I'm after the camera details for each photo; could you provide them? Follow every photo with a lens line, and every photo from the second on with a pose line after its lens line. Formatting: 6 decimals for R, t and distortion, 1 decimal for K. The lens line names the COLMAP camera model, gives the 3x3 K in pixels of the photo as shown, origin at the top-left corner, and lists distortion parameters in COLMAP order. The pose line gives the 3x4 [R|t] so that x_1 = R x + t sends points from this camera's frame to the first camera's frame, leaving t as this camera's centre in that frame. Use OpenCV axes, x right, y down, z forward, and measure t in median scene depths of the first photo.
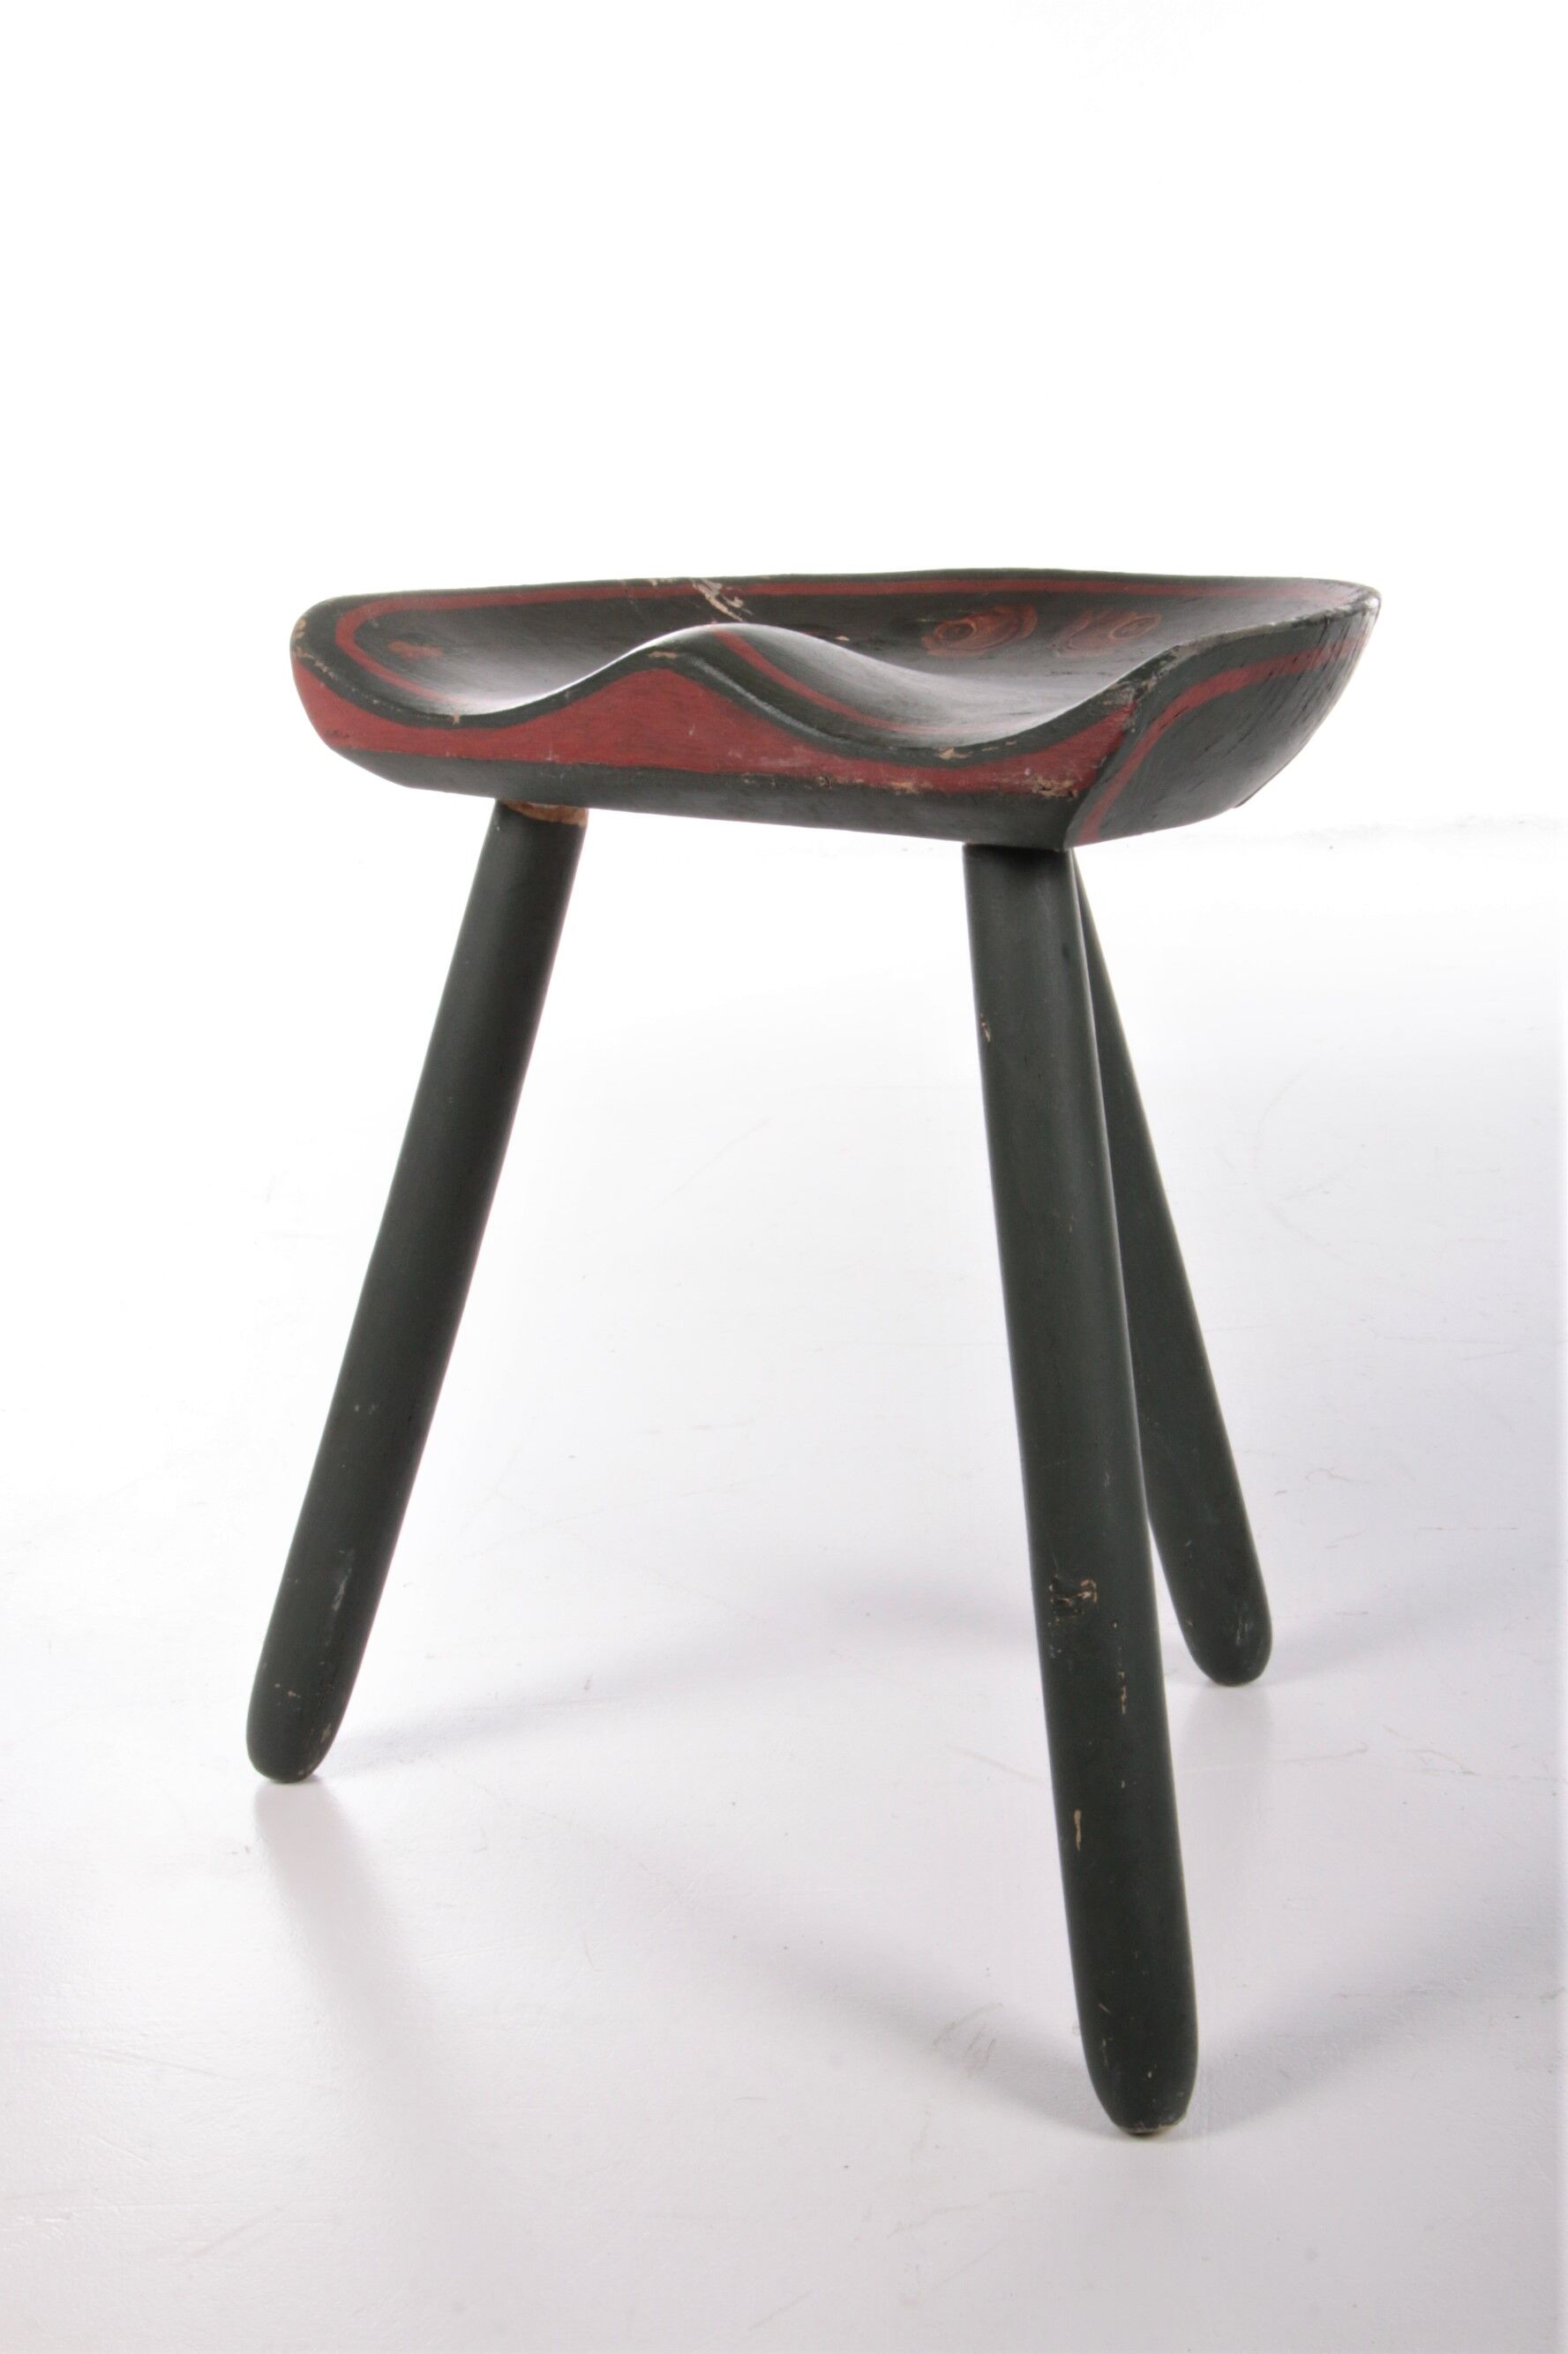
lens RADIAL K [[3368.4, 0, 784.0], [0, 3368.4, 1177.0], [0, 0, 1]] dist [-0.012217, -0.004716]
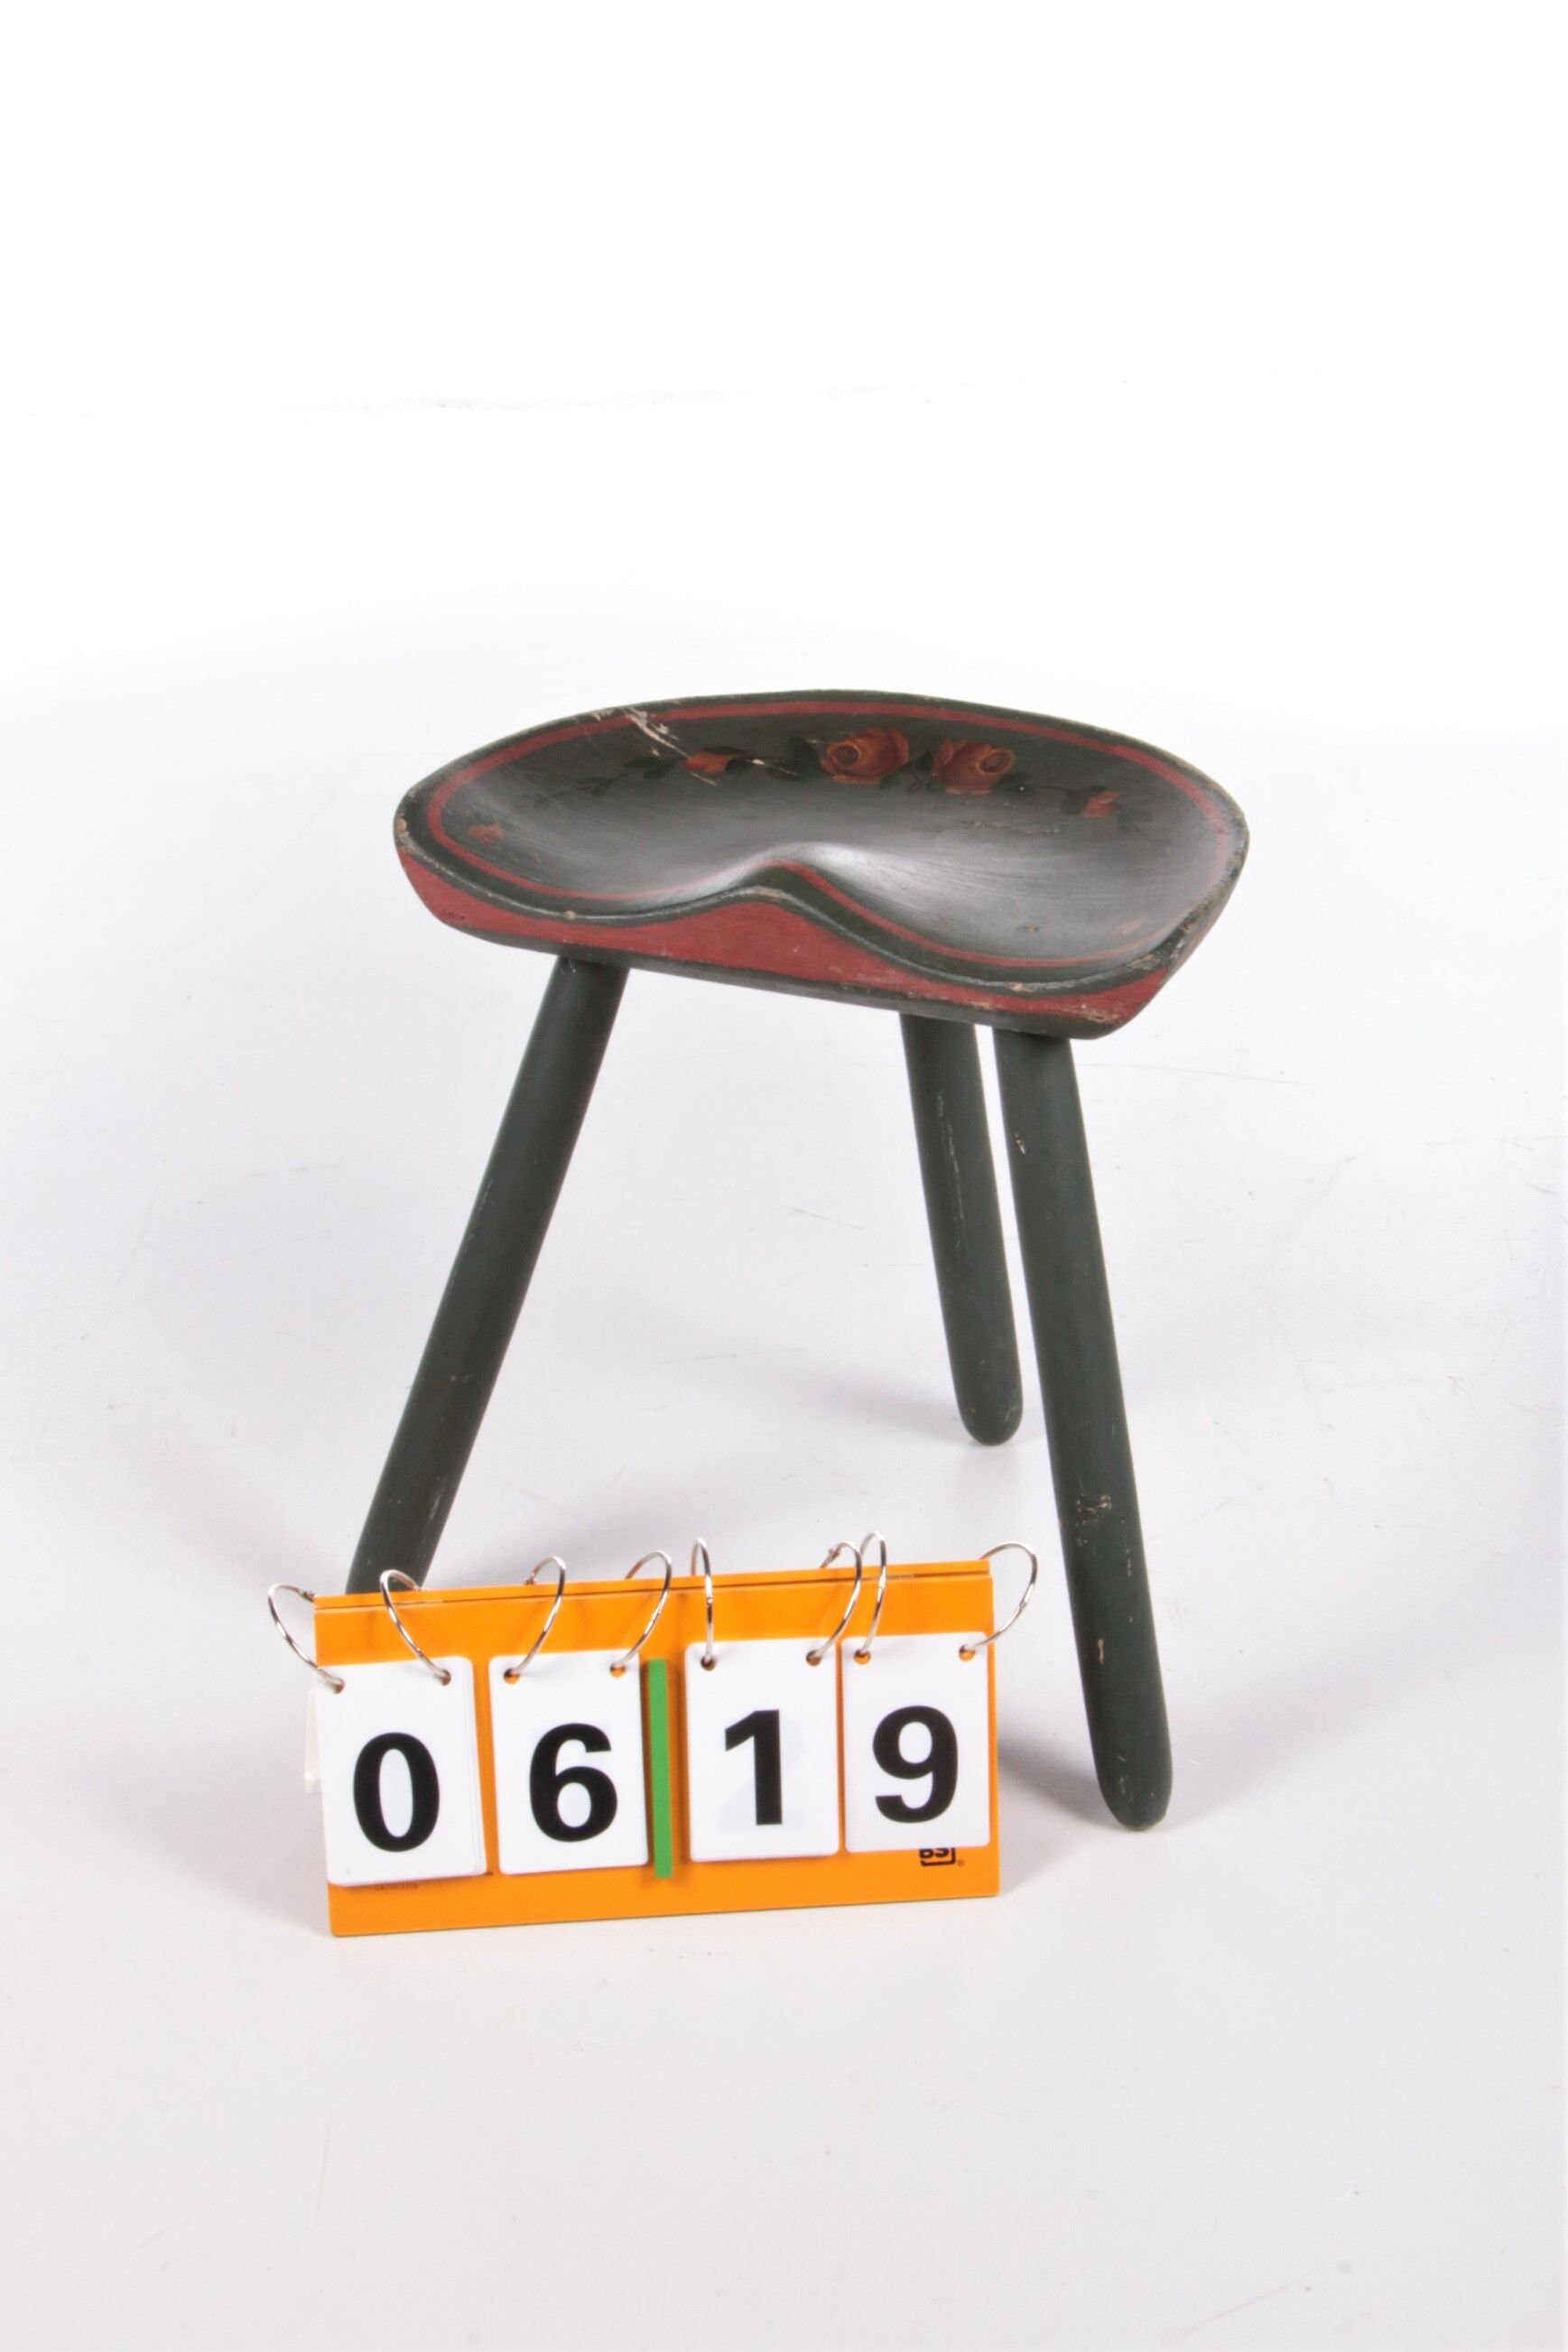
lens RADIAL K [[3666.2, 0, 784.0], [0, 3666.2, 1176.0], [0, 0, 1]] dist [-0.000357, 0.037934]
pose [[0.945864, -0.128096, 0.298215, -0.508879], [0.060774, 0.972471, 0.224958, -0.391442], [-0.318822, -0.194656, 0.927611, -0.442989]]
